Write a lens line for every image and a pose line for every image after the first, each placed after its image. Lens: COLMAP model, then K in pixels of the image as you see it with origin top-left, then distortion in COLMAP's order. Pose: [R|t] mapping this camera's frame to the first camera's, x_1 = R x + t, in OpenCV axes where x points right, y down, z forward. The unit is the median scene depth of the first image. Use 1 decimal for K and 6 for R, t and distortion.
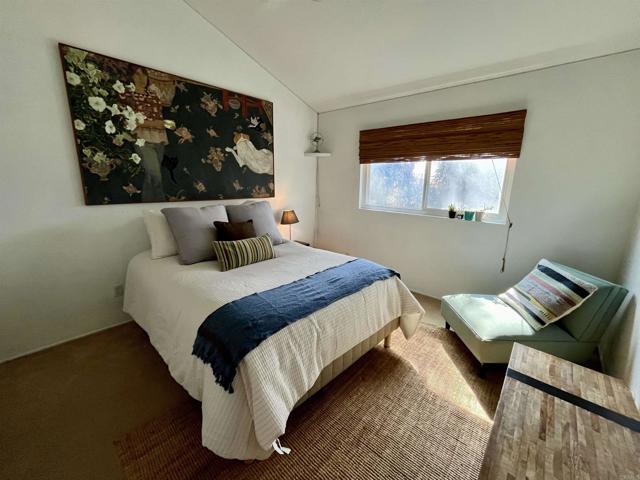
lens RADIAL K [[260.1, 0, 320.6], [0, 260.1, 236.7], [0, 0, 1]] dist [-0.009904, 0.000588]
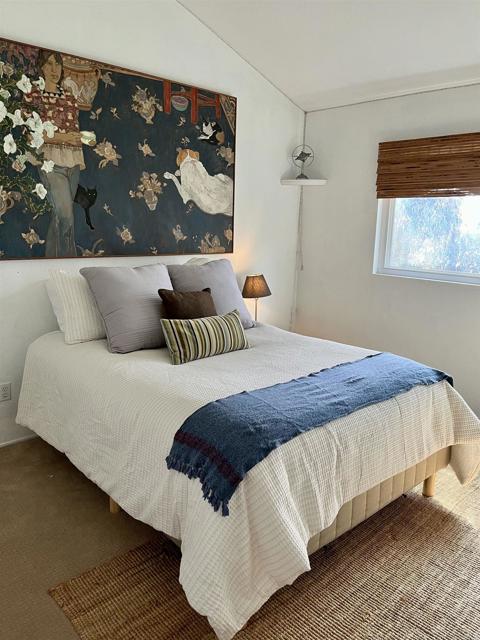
lens RADIAL K [[485.1, 0, 238.4], [0, 485.1, 322.4], [0, 0, 1]] dist [0.034574, -0.061484]
pose [[0.996954, 0.023535, -0.074355, -0.119777], [-0.024219, 0.999672, -0.008309, 0.030214], [0.074135, 0.010085, 0.997197, -0.200709]]
